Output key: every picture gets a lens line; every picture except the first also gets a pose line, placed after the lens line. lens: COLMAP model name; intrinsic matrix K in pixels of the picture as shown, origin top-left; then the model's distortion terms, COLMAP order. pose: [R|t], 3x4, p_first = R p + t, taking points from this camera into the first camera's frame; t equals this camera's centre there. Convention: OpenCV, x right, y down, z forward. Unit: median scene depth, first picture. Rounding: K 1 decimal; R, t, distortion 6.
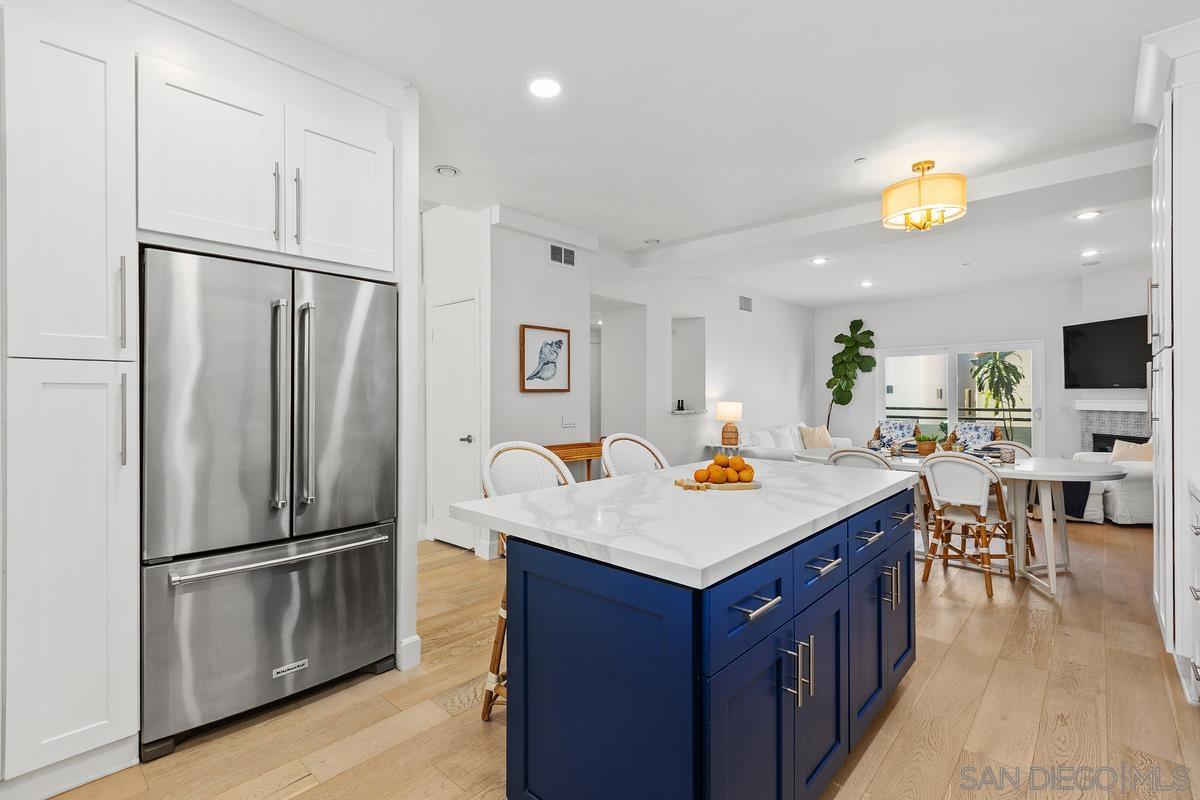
lens RADIAL K [[530.1, 0, 602.5], [0, 530.1, 395.4], [0, 0, 1]] dist [-0.001899, -0.000070]
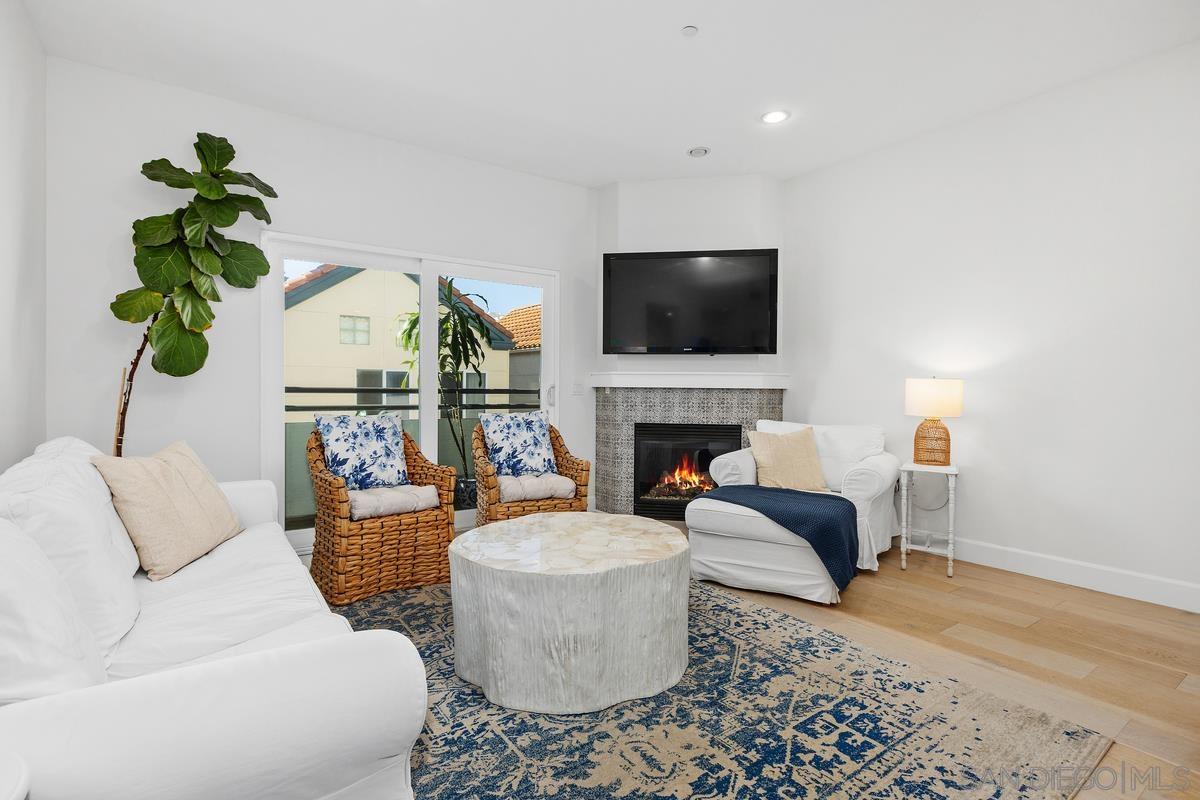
lens RADIAL K [[587.4, 0, 600.0], [0, 587.4, 400.0], [0, 0, 1]] dist [-0.001946, -0.000078]
pose [[0.163366, -0.004969, 0.986553, 0.149494], [-0.006114, 0.999963, 0.006050, 0.030878], [-0.986547, -0.007021, 0.163329, 0.733269]]
